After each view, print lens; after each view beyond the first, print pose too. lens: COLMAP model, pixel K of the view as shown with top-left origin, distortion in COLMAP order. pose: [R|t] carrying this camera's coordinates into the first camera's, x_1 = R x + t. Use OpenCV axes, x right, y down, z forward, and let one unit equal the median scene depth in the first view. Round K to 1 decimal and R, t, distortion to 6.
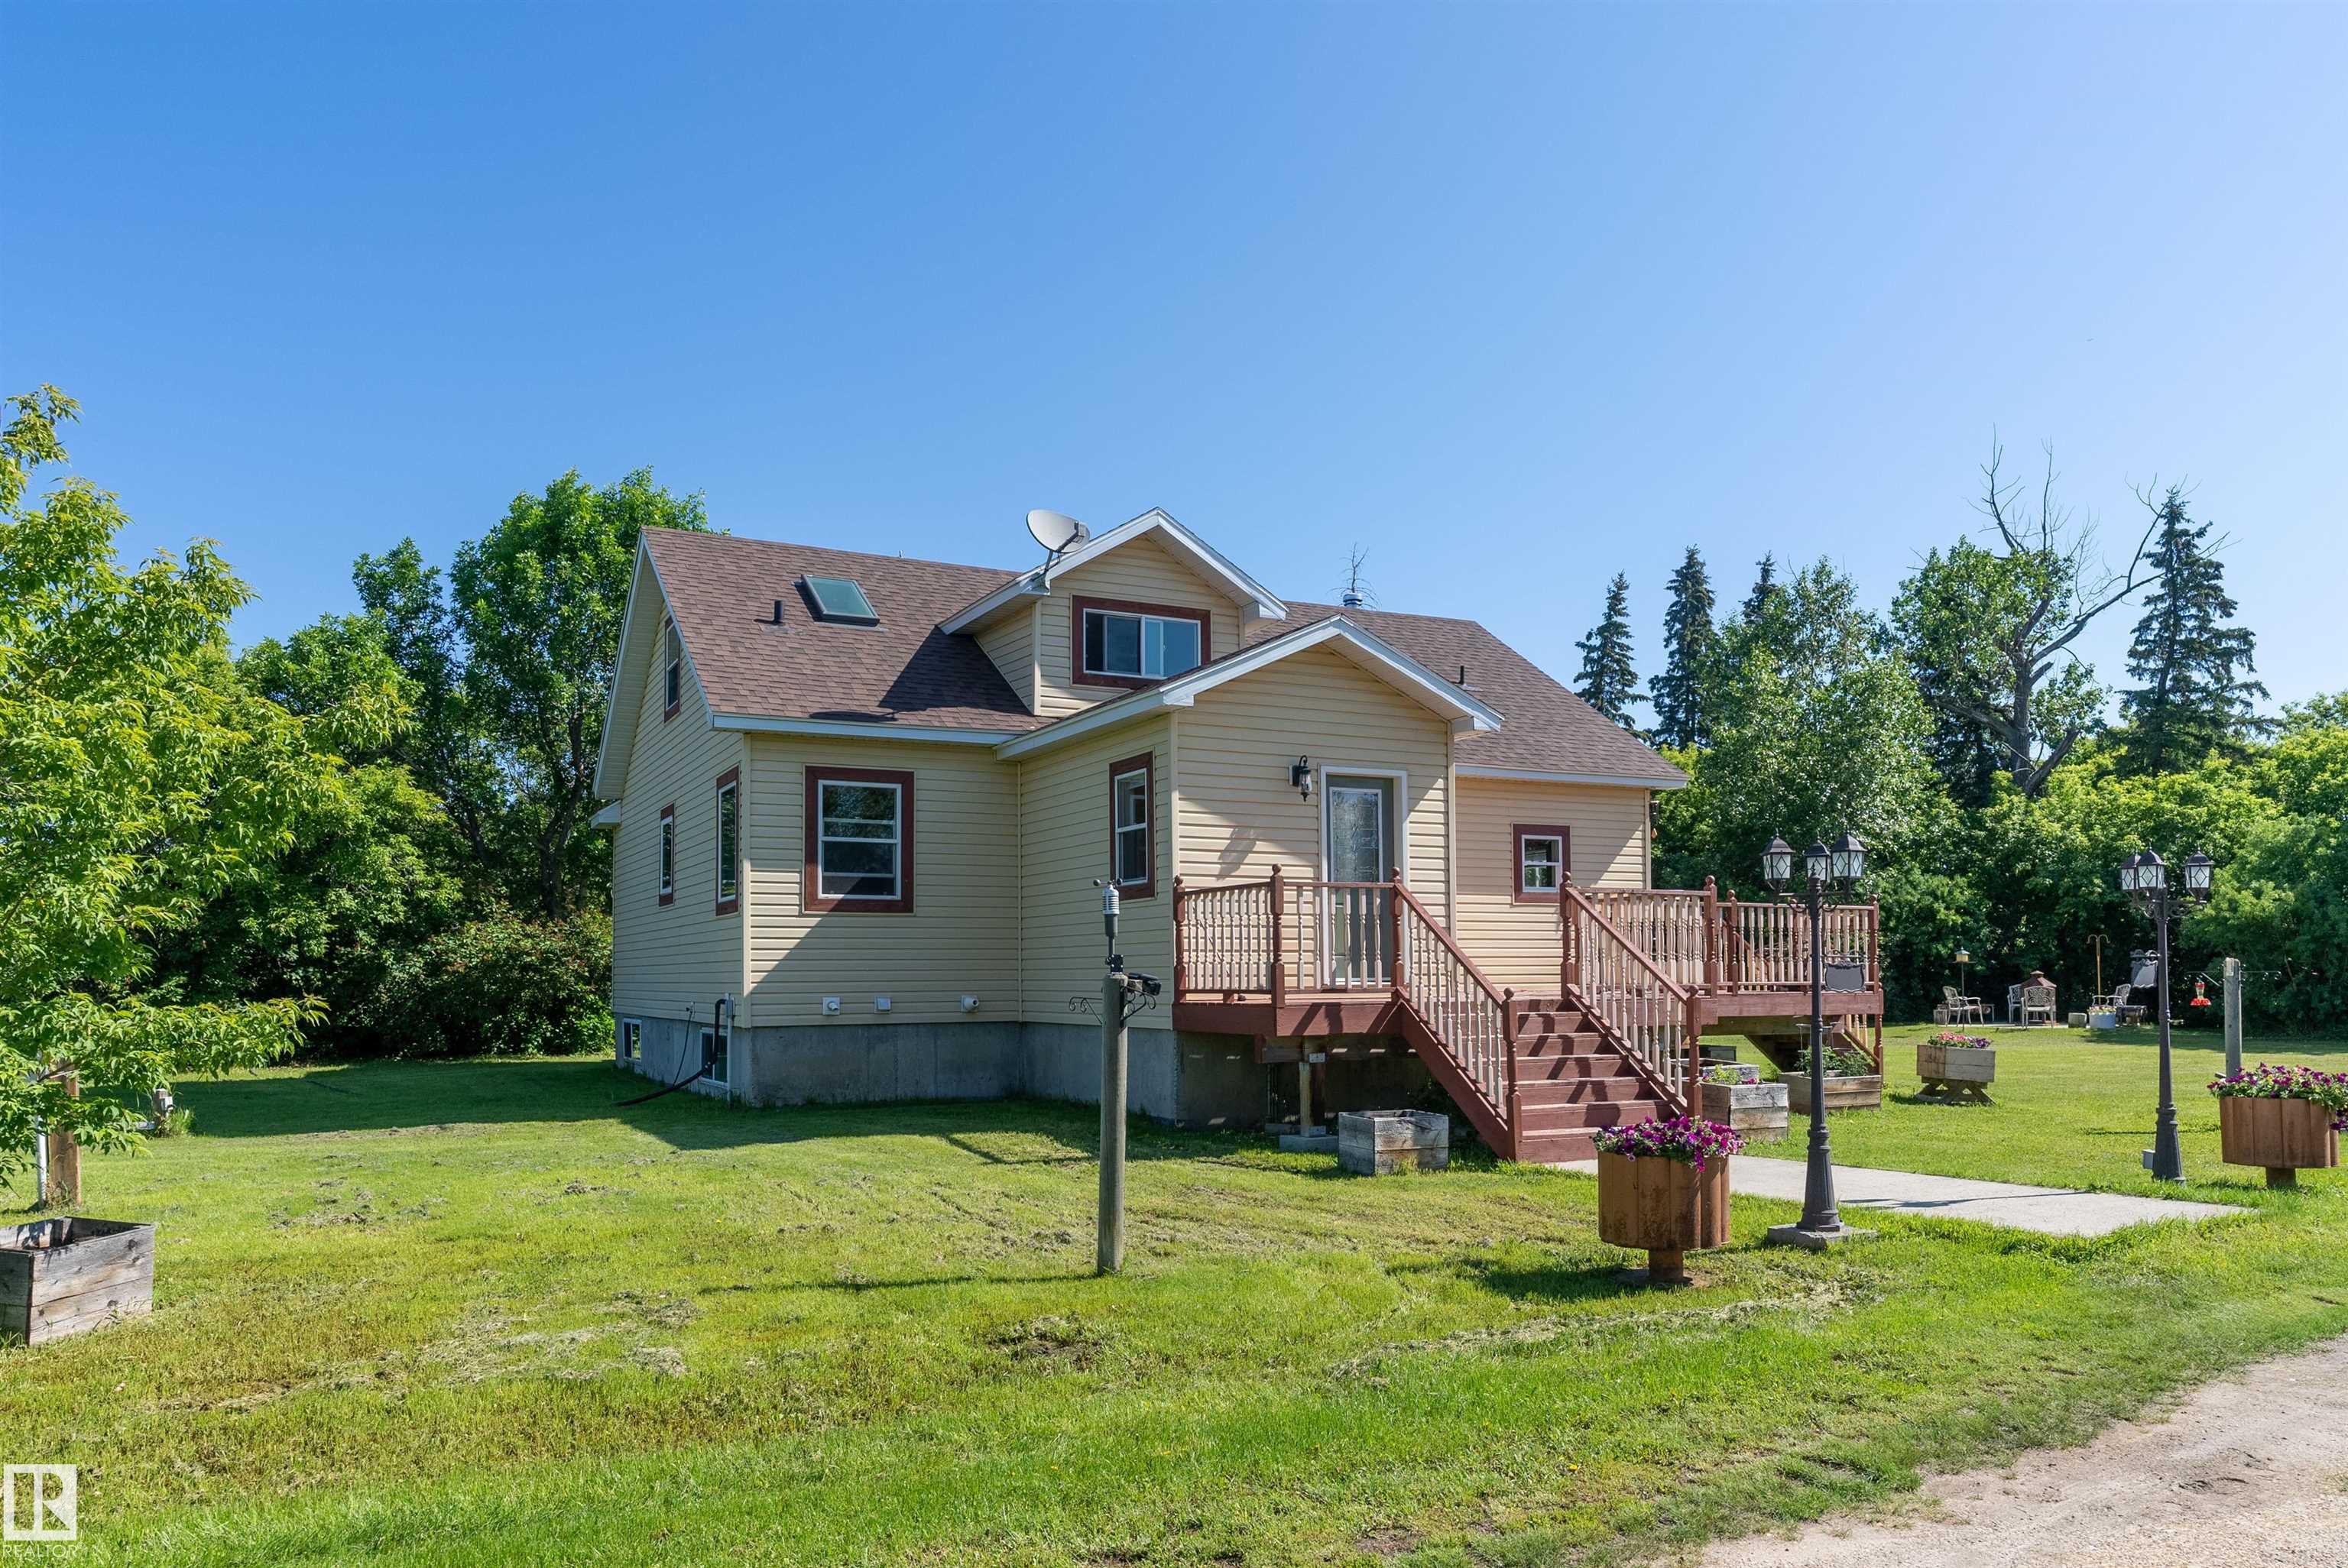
lens RADIAL K [[1579.6, 0, 1174.5], [0, 1579.6, 783.2], [0, 0, 1]] dist [-0.007849, -0.000506]
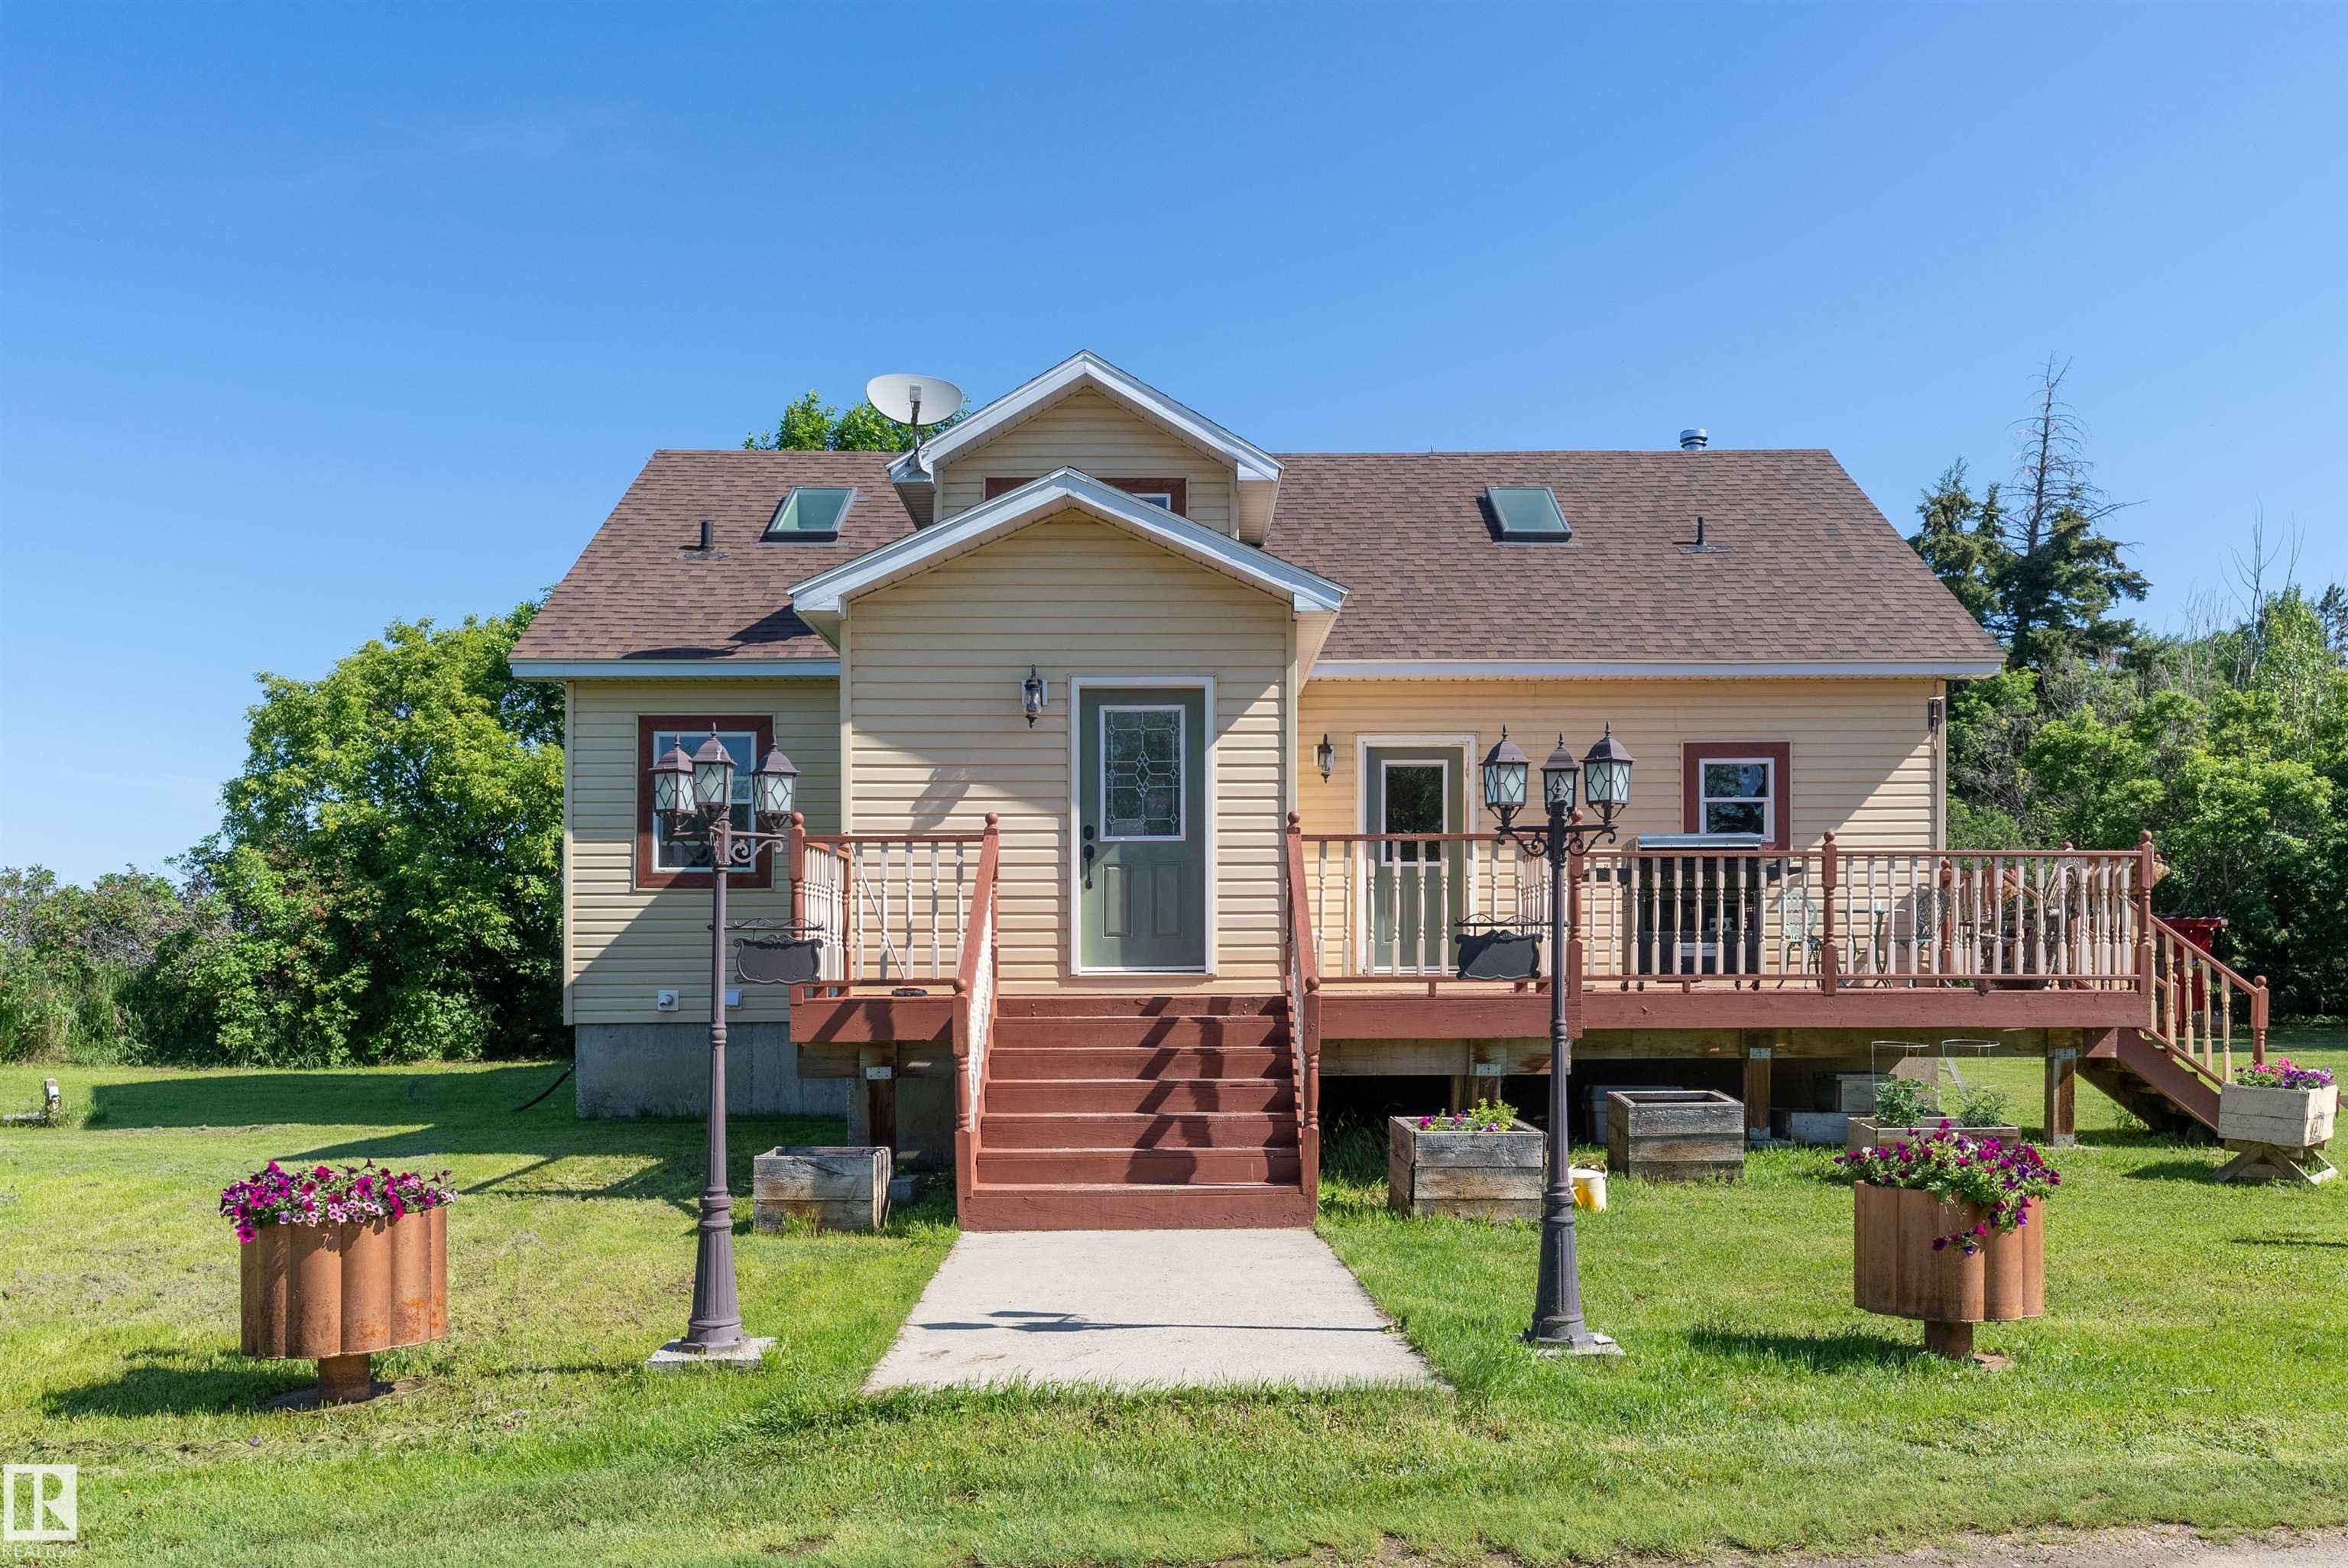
lens RADIAL K [[1939.4, 0, 1174.0], [0, 1939.4, 785.2], [0, 0, 1]] dist [0.011586, -0.000425]
pose [[0.903587, -0.039699, -0.426562, 0.500928], [0.051207, 0.998567, 0.015536, 0.026452], [0.425334, -0.035881, 0.904325, 0.198184]]
